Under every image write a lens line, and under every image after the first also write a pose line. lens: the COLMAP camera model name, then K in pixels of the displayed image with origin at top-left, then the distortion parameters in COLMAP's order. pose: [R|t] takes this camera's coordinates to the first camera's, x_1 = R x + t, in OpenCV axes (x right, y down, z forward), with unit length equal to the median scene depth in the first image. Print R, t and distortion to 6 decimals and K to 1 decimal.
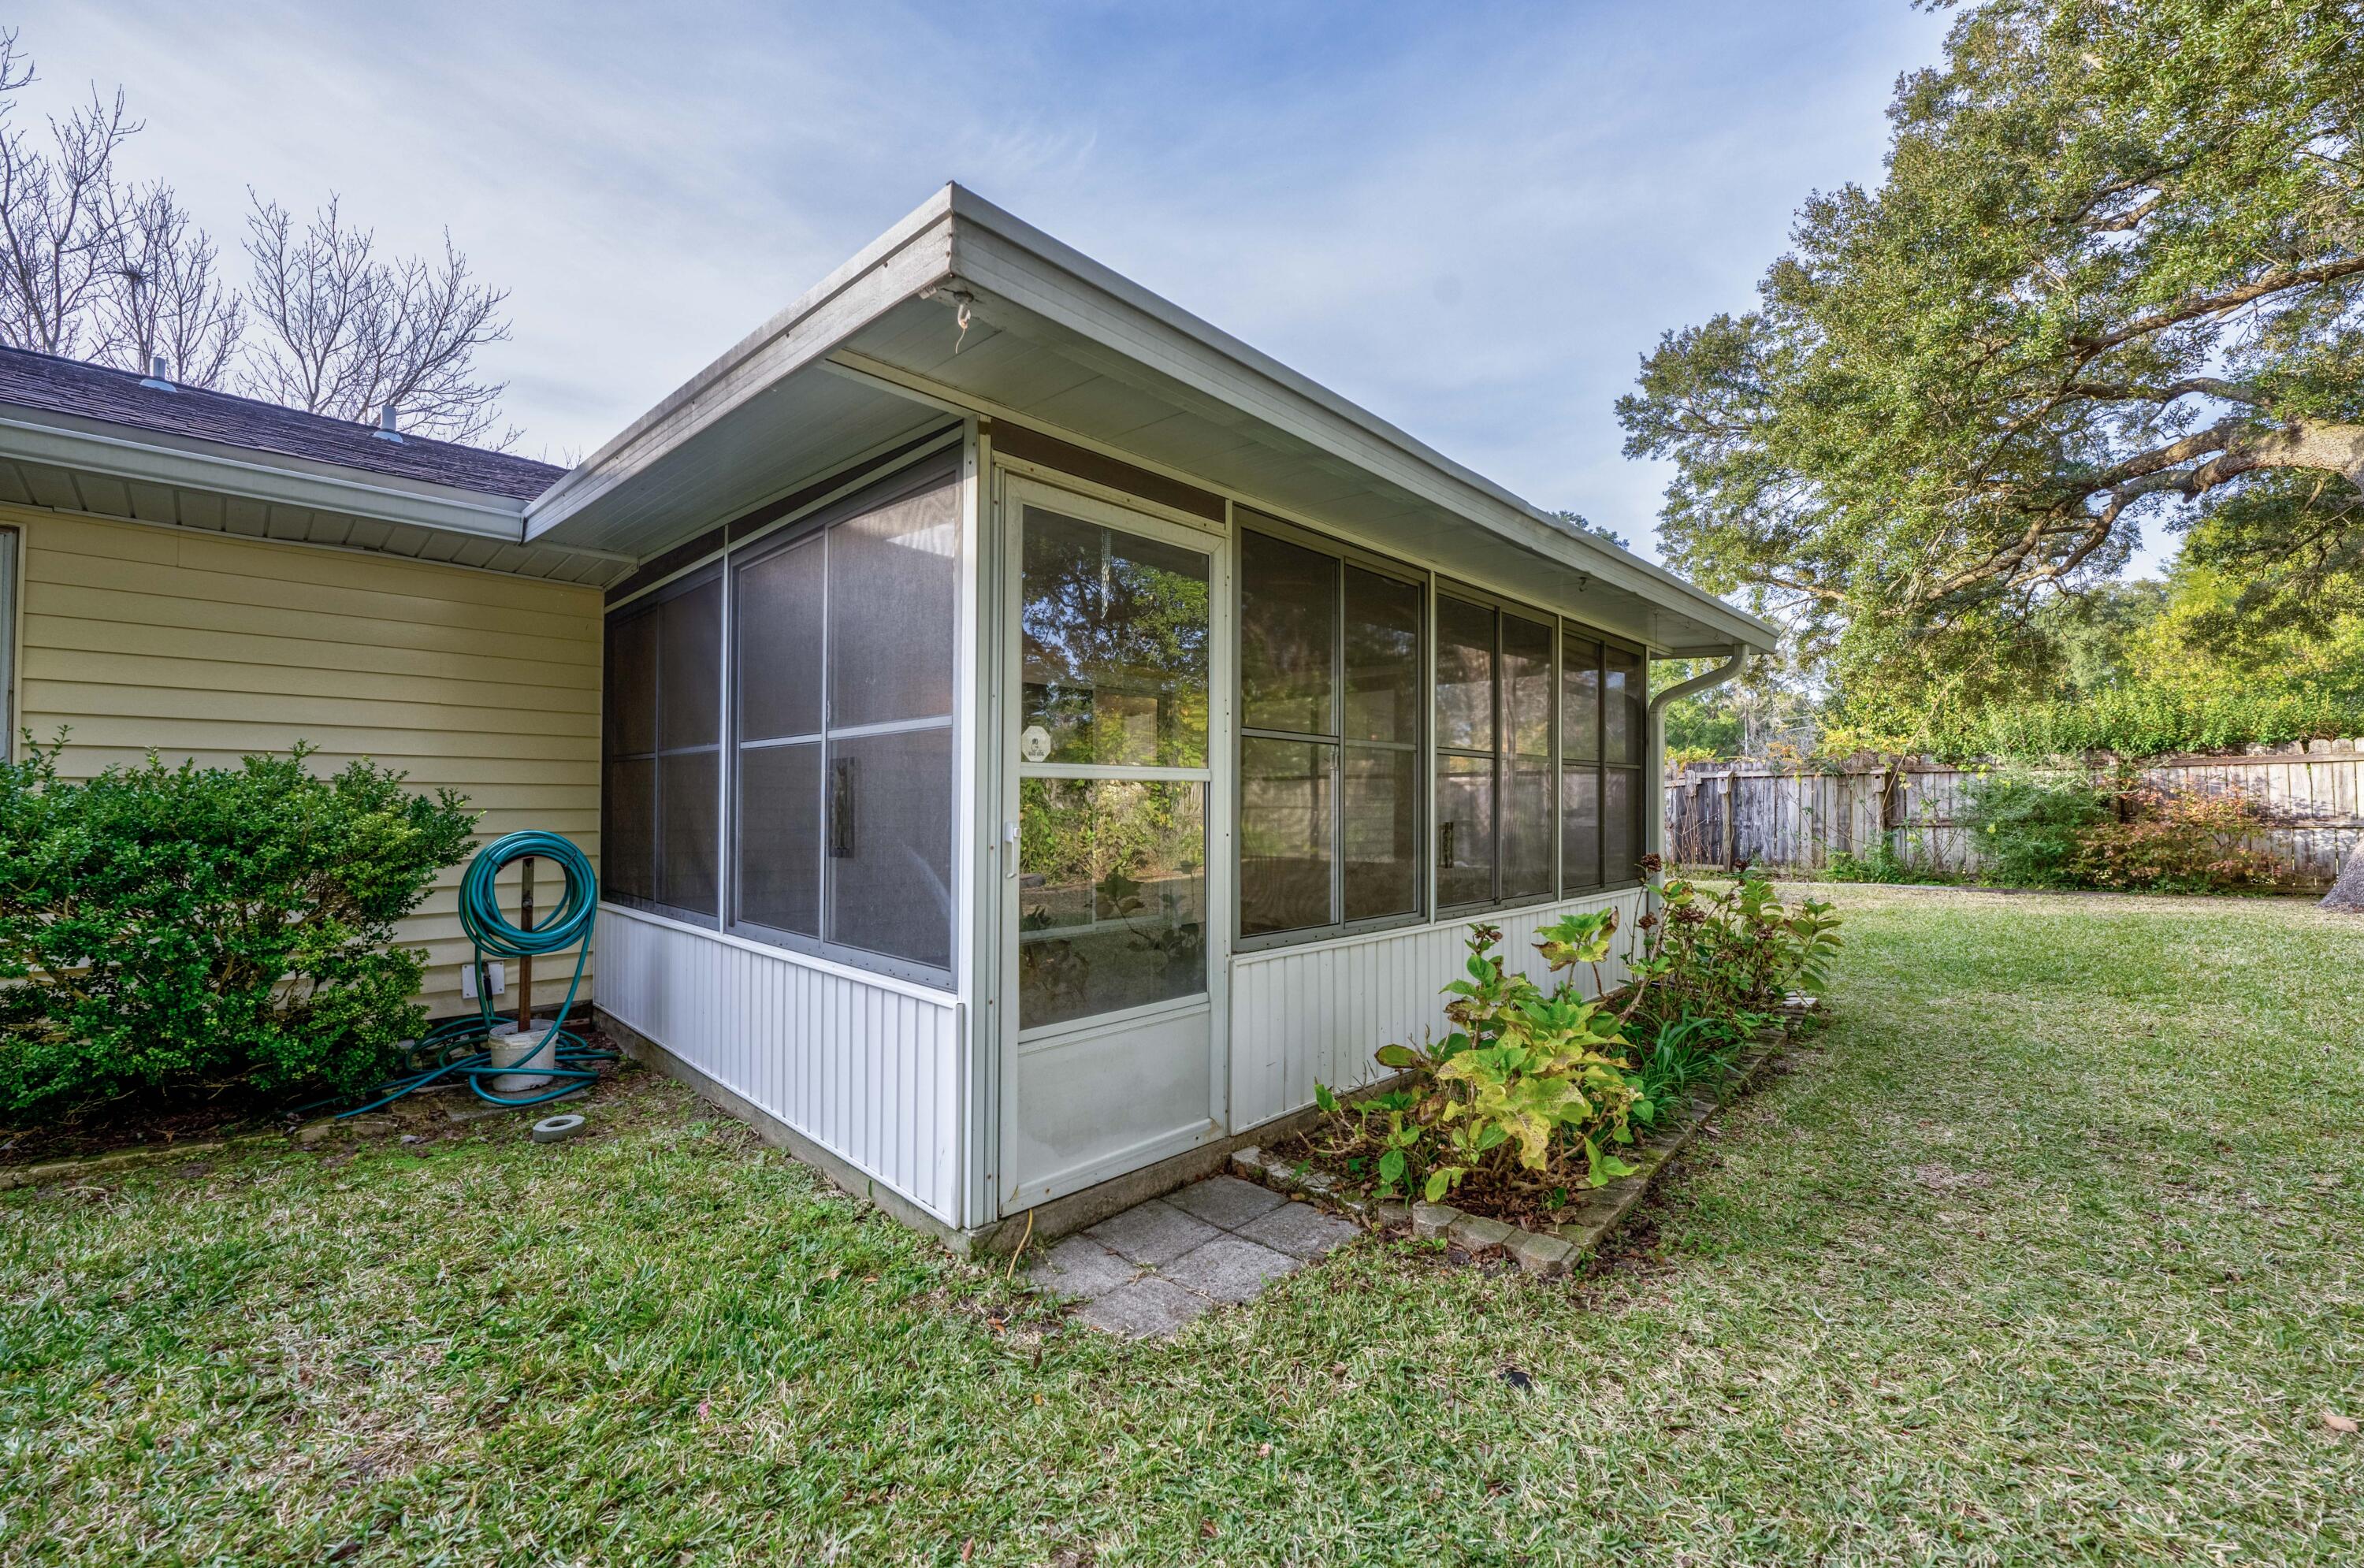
lens RADIAL K [[937.6, 0, 1182.3], [0, 937.6, 768.9], [0, 0, 1]] dist [-0.001672, 0.000004]
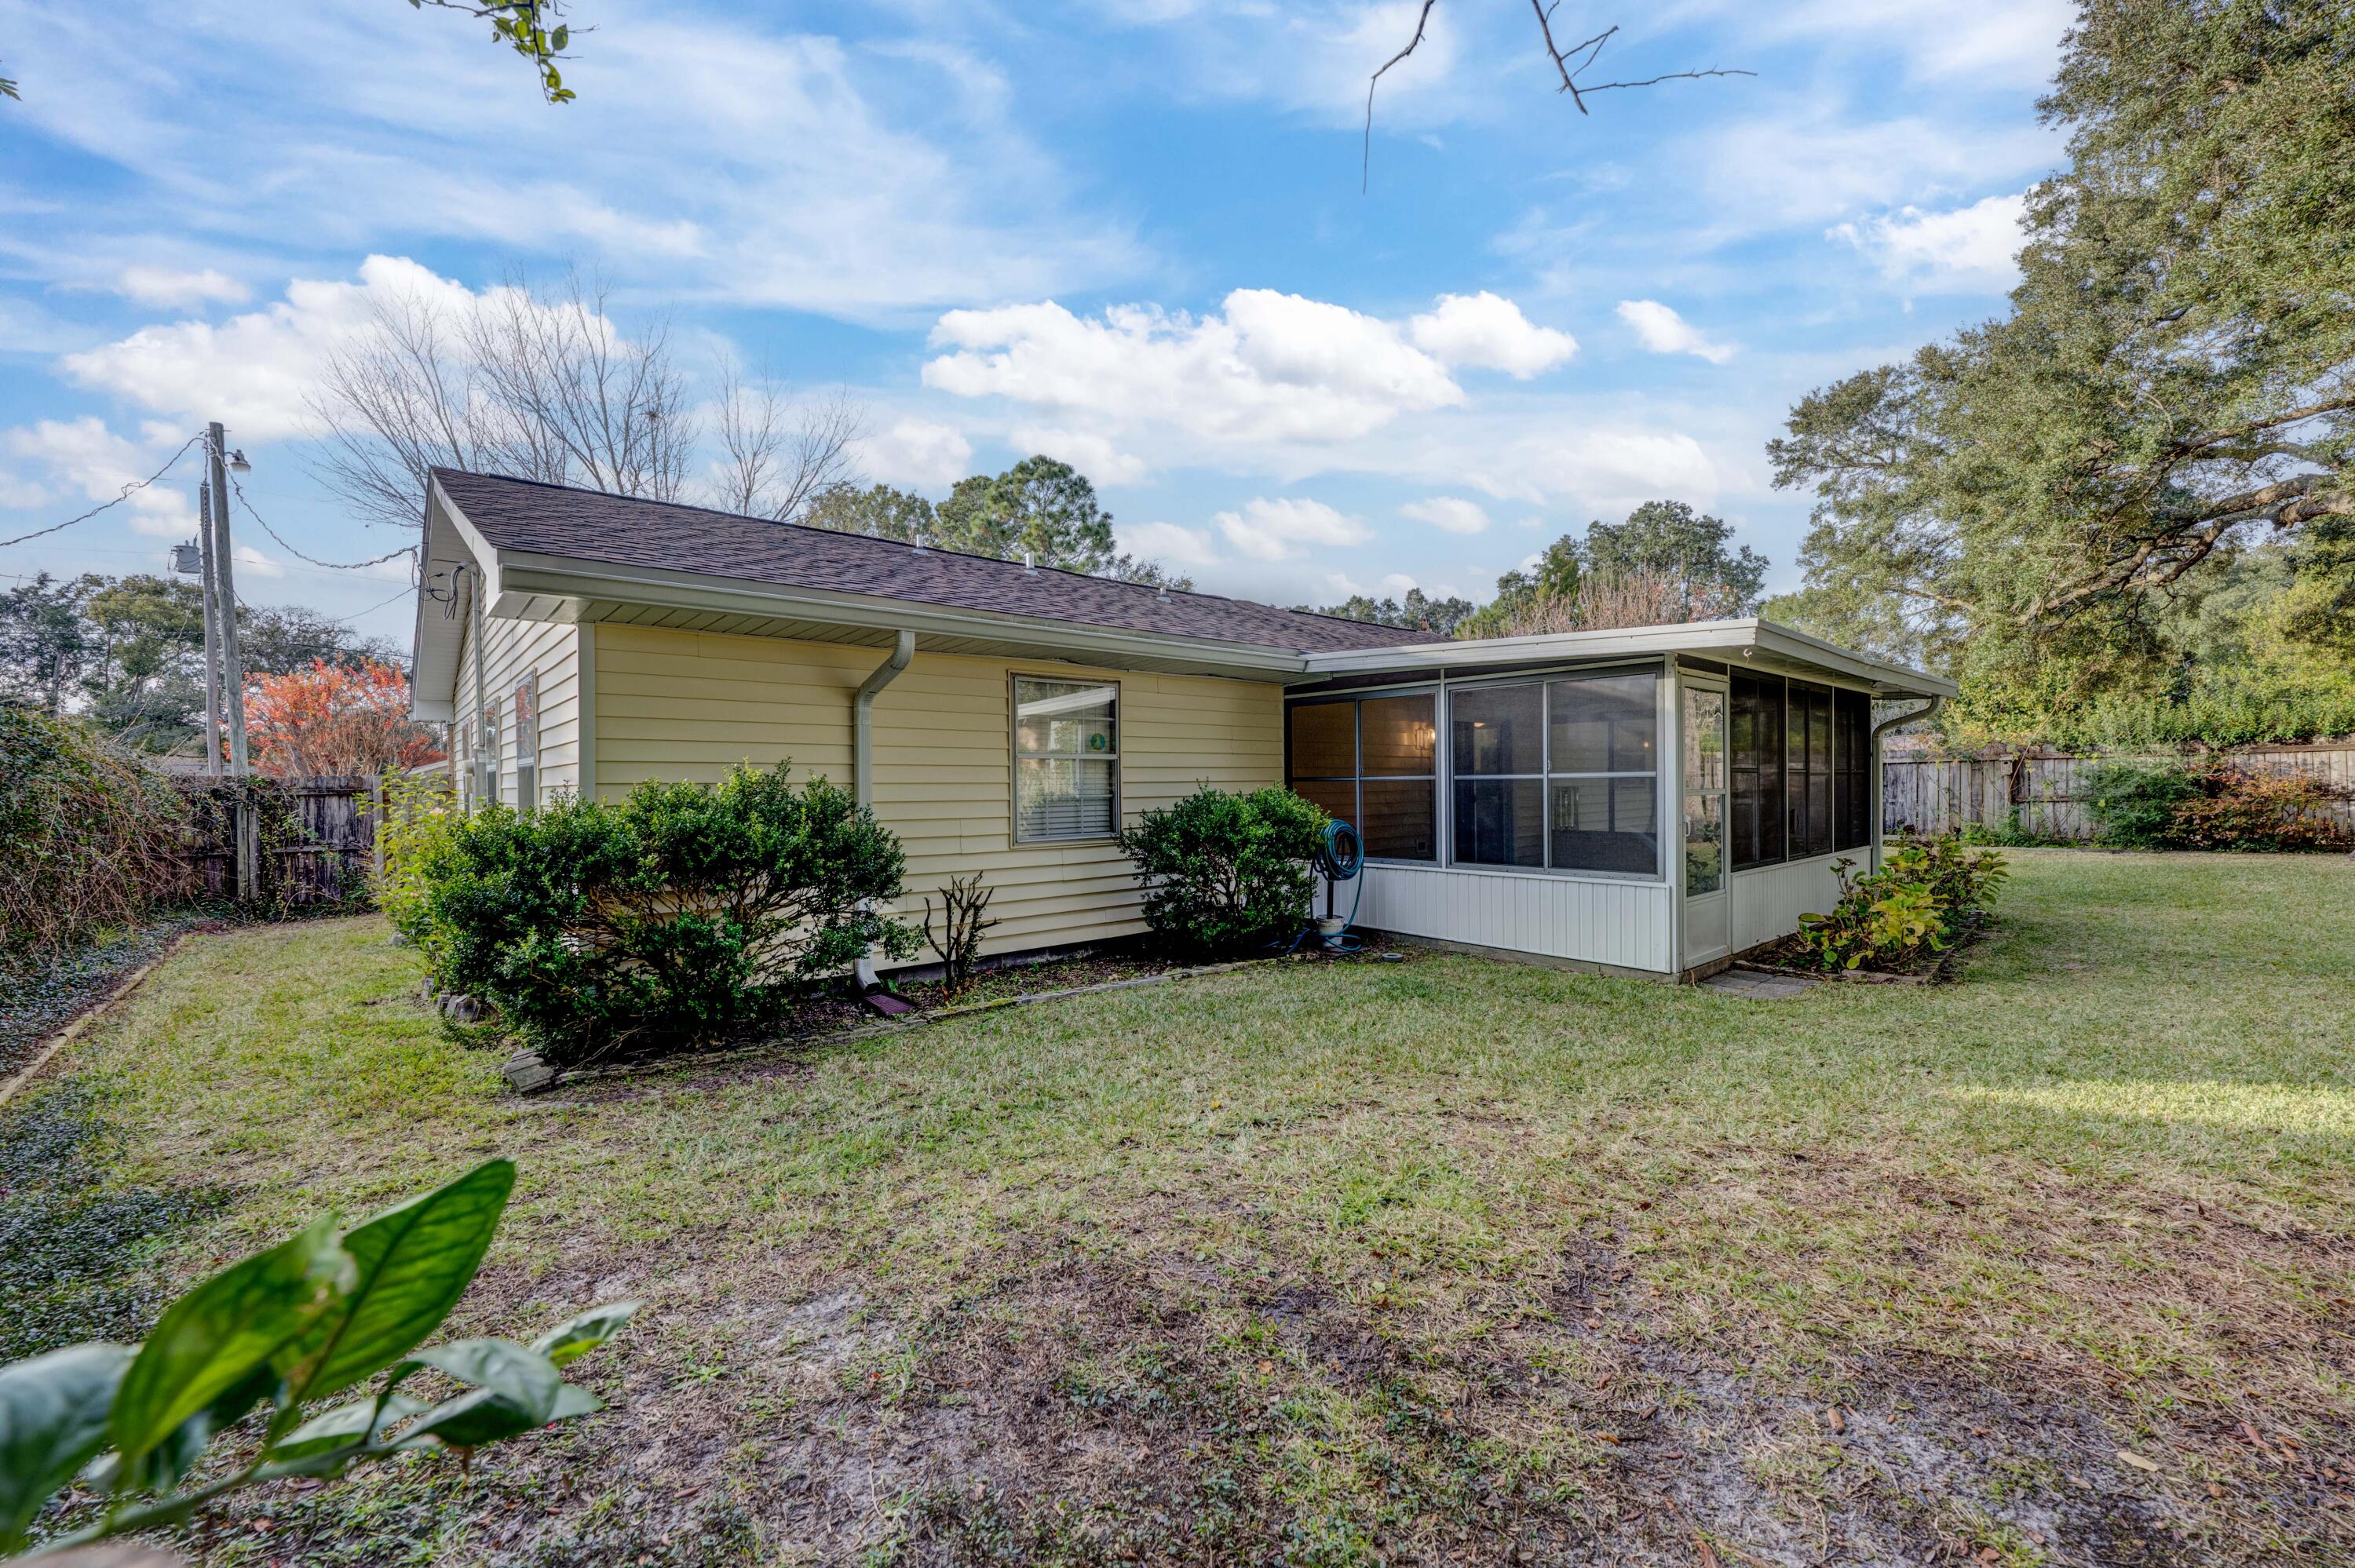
lens RADIAL K [[941.8, 0, 1177.9], [0, 941.8, 771.1], [0, 0, 1]] dist [0.000155, 0.000449]
pose [[0.997793, -0.015354, -0.064605, -0.314037], [0.016960, 0.999559, 0.024388, -0.032979], [0.064202, -0.025430, 0.997613, -0.367202]]
